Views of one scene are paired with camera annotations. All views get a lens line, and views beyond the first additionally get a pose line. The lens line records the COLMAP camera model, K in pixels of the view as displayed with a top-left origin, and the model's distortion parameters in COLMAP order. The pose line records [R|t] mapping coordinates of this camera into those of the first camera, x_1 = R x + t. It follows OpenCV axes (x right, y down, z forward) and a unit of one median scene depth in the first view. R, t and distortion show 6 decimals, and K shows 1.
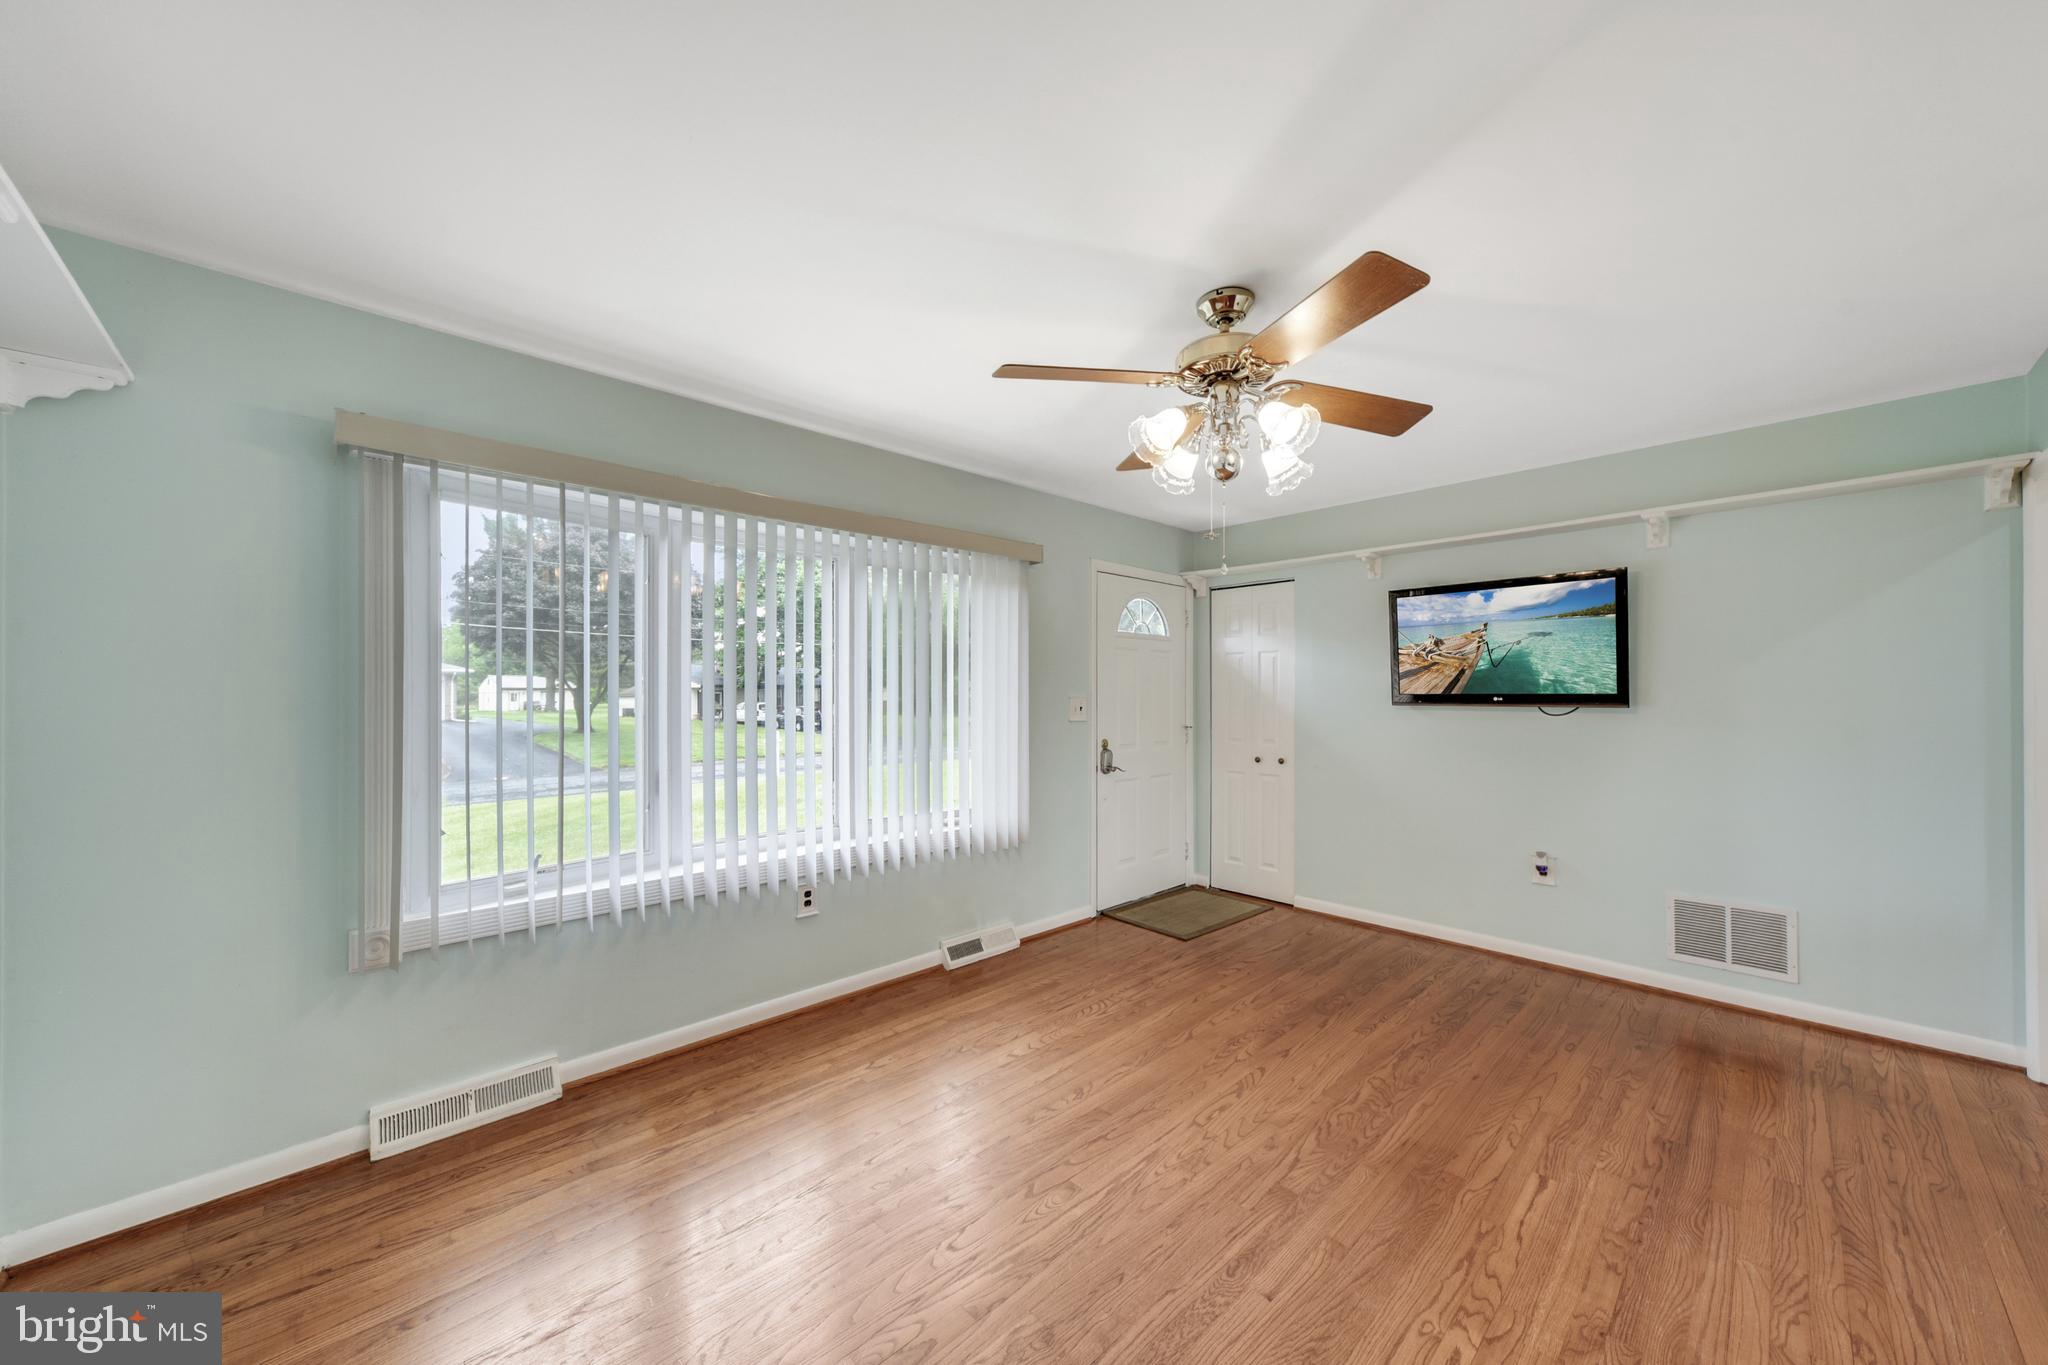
lens RADIAL K [[726.7, 0, 1024.0], [0, 726.7, 682.5], [0, 0, 1]] dist [0.000203, 0.000187]
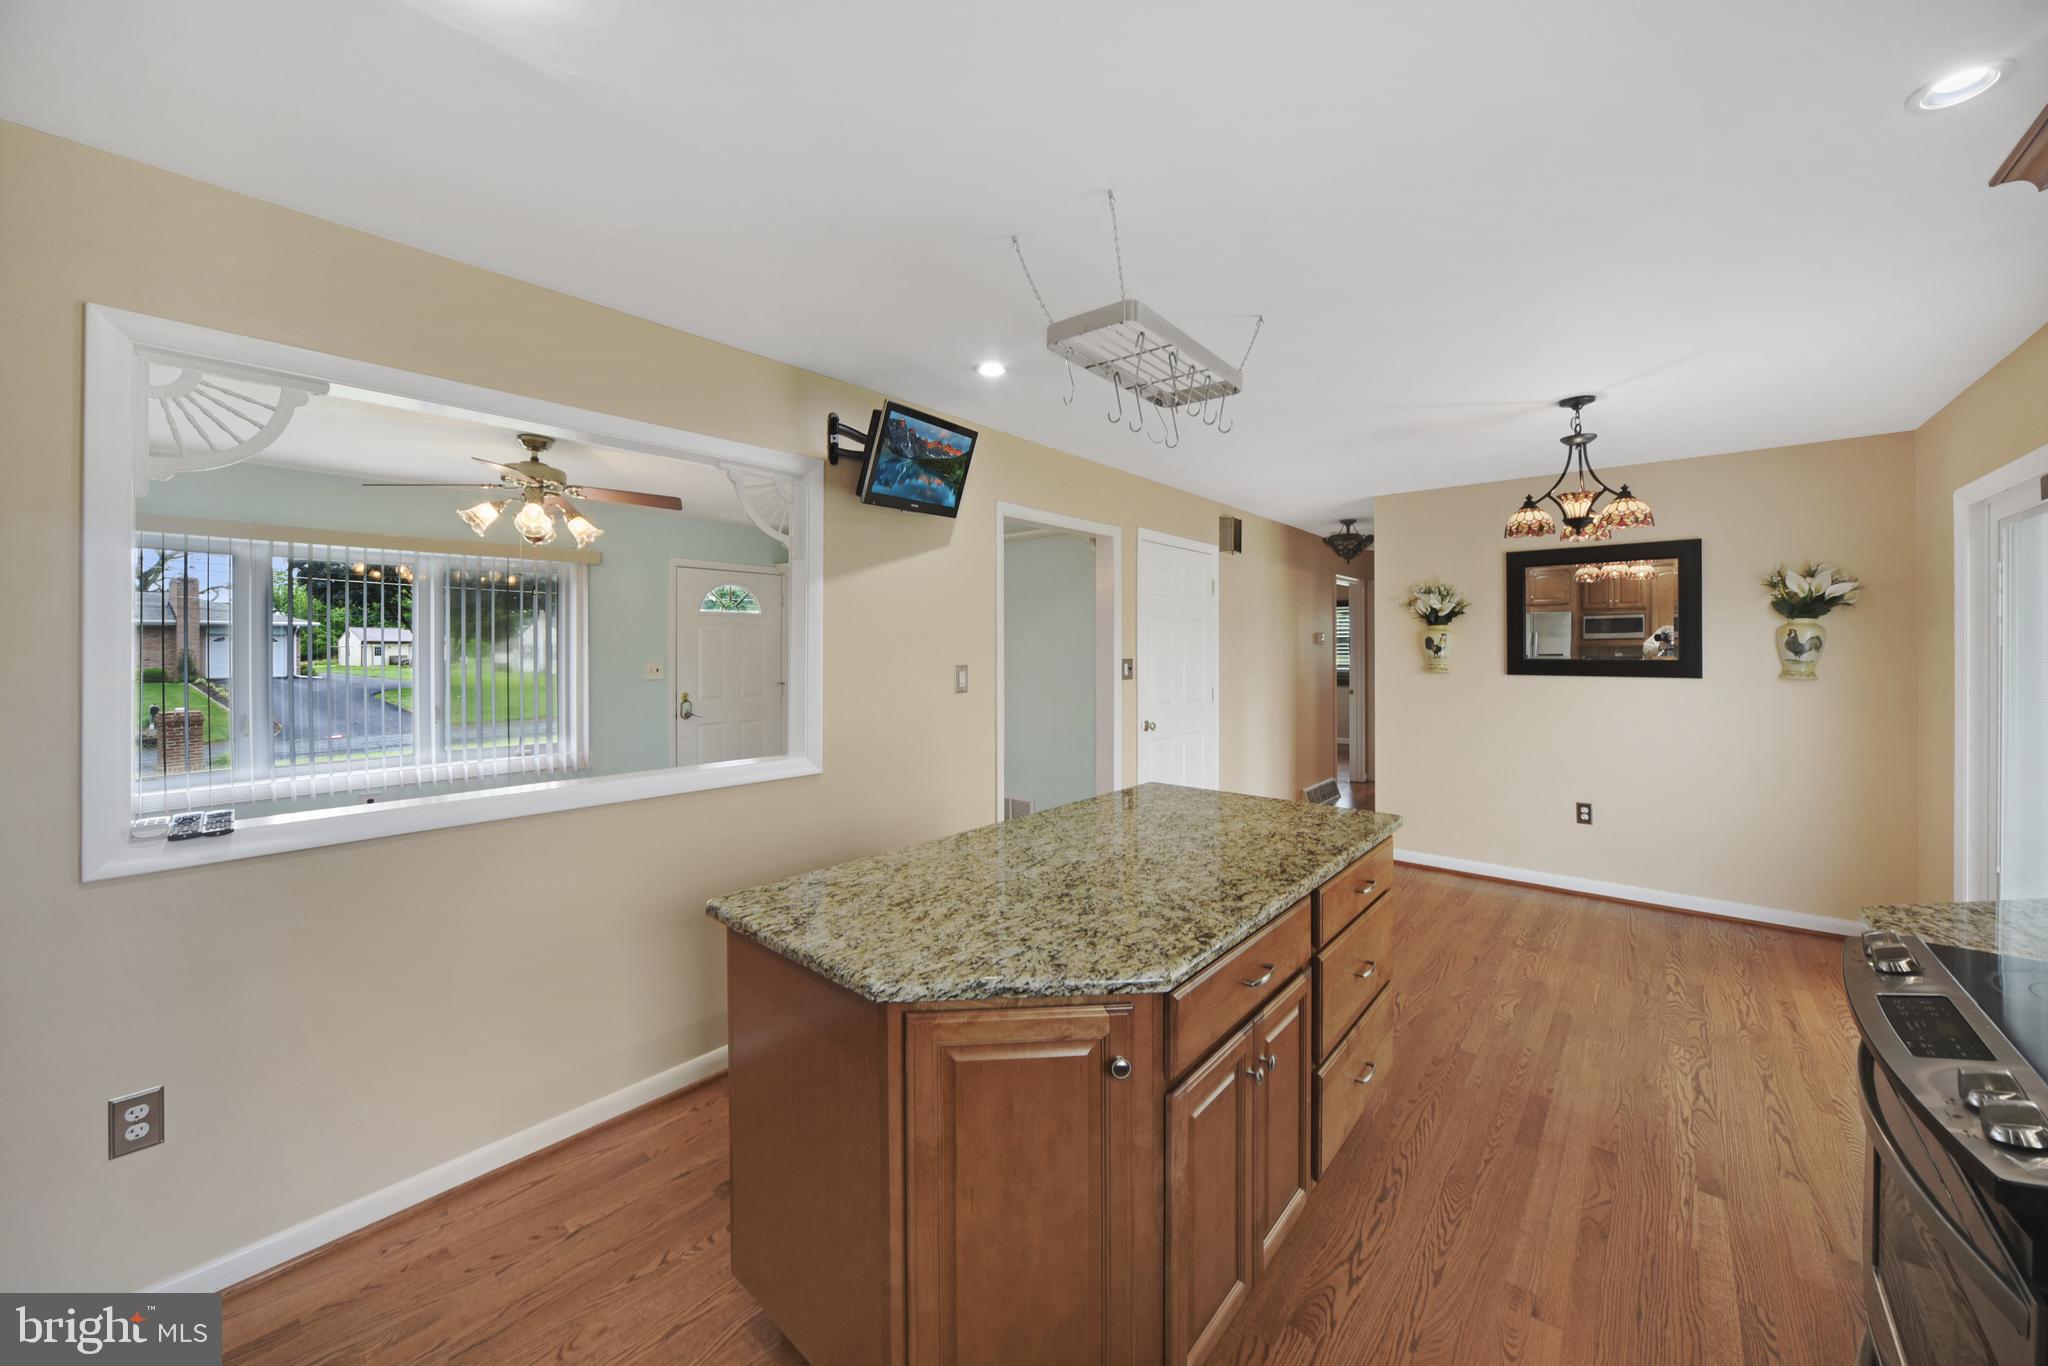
lens RADIAL K [[737.3, 0, 1039.2], [0, 737.3, 647.1], [0, 0, 1]] dist [-0.011122, 0.000064]
pose [[0.993589, -0.000443, 0.113050, 1.070822], [-0.001375, 0.999871, 0.015997, -0.050520], [-0.113042, -0.016050, 0.993461, -0.734442]]
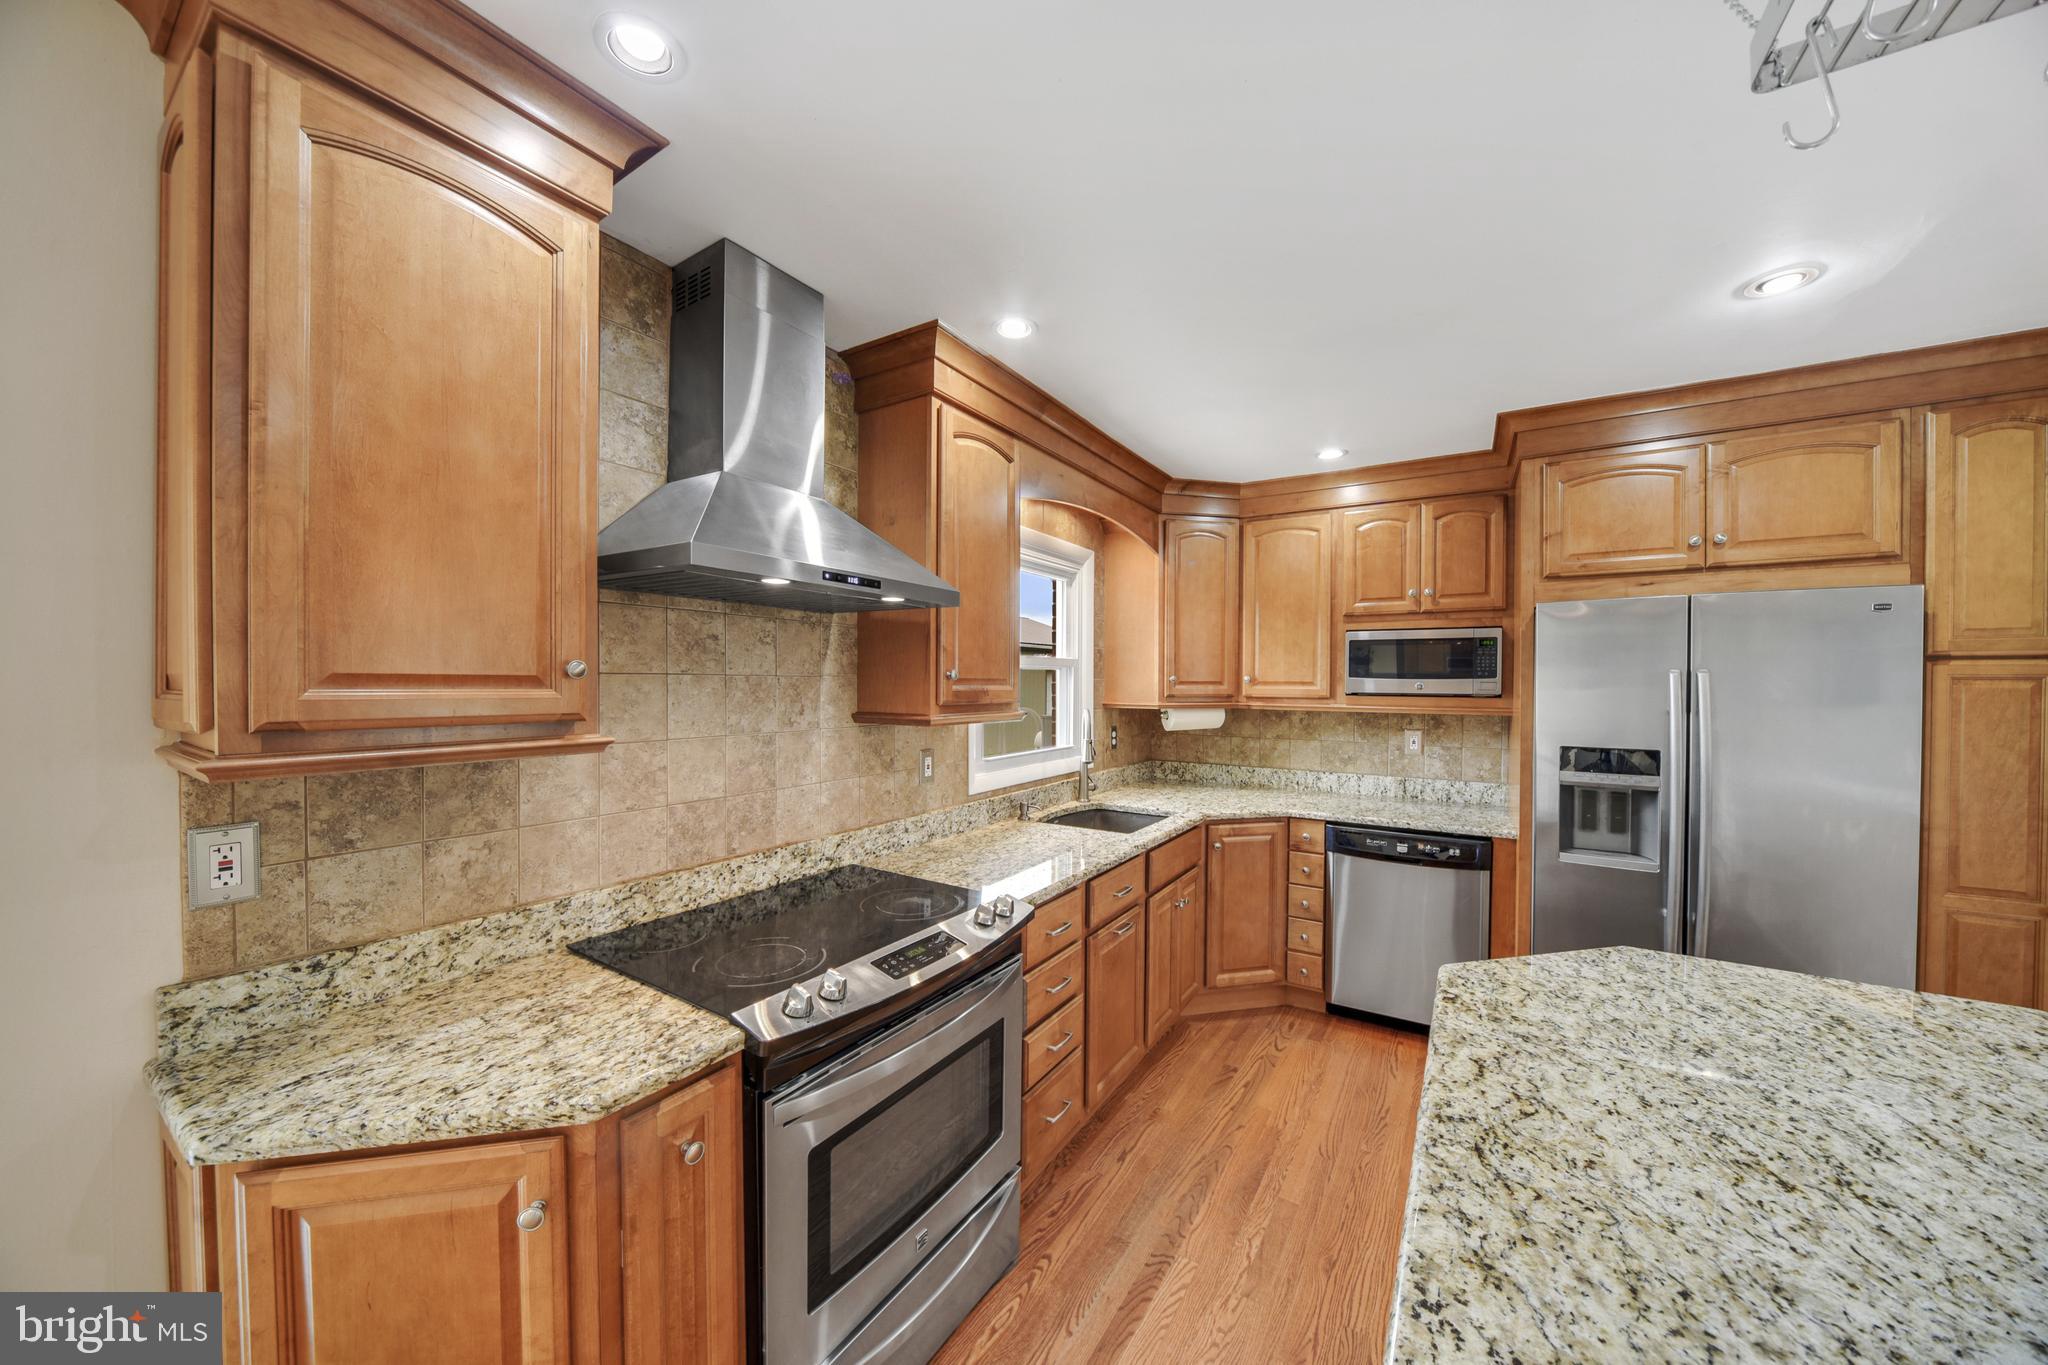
lens RADIAL K [[709.7, 0, 1027.3], [0, 709.7, 693.9], [0, 0, 1]] dist [-0.016038, 0.000562]
pose [[-0.969131, -0.000117, -0.246548, 1.676571], [-0.001285, 0.999989, 0.004576, -0.051060], [0.246545, 0.004751, -0.969120, 0.203891]]
